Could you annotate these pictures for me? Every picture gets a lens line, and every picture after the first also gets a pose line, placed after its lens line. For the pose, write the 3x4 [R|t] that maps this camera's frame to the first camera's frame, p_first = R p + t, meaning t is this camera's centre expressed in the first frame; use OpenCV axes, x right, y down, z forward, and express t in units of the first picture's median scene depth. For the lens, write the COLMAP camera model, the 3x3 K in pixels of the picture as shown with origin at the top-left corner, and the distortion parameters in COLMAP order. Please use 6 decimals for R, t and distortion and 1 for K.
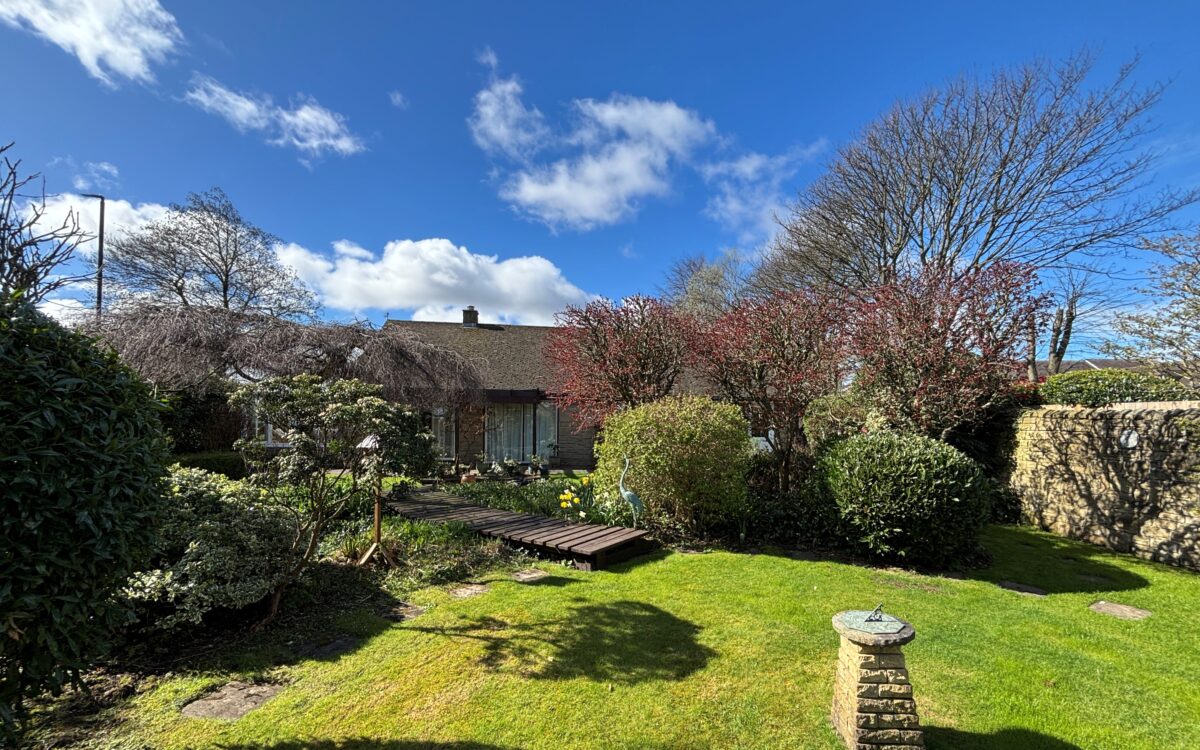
lens RADIAL K [[482.9, 0, 598.7], [0, 482.9, 402.7], [0, 0, 1]] dist [-0.002228, -0.000311]
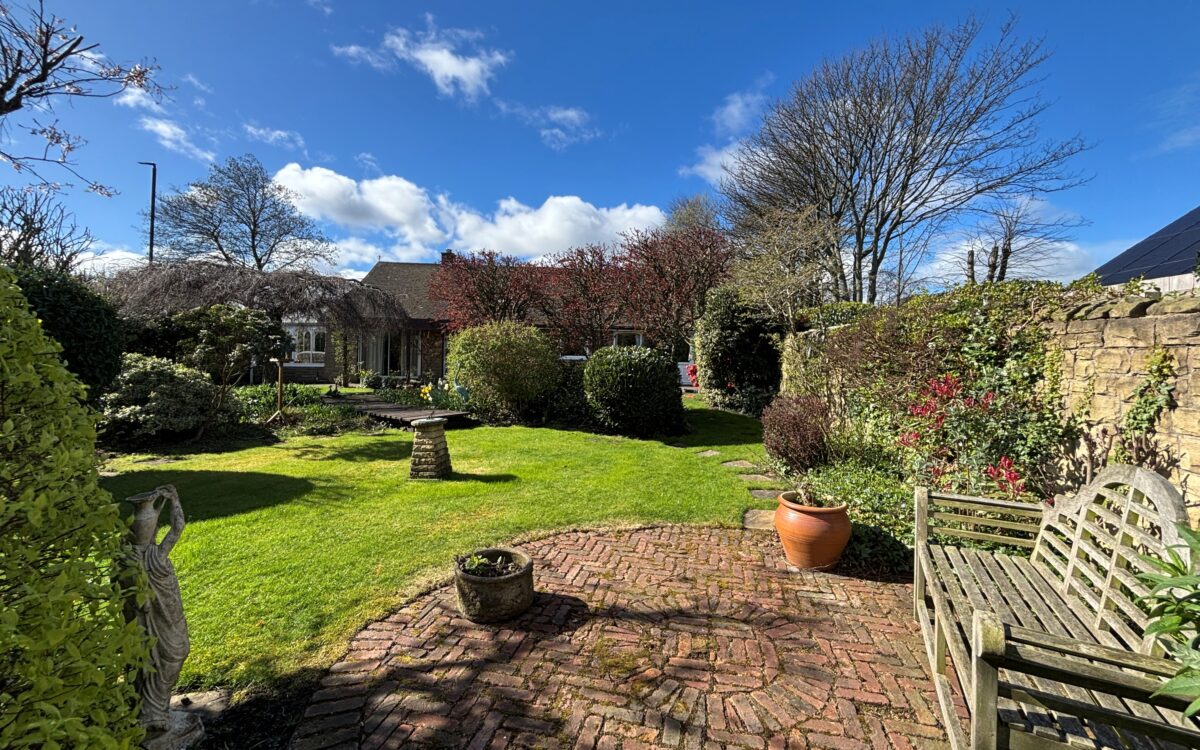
lens RADIAL K [[486.5, 0, 599.4], [0, 486.5, 330.9], [0, 0, 1]] dist [0.000515, 0.000100]
pose [[0.997036, 0.003048, -0.076882, 0.307685], [-0.004112, 0.999898, -0.013692, 0.018266], [0.076832, 0.013967, 0.996946, -0.226863]]
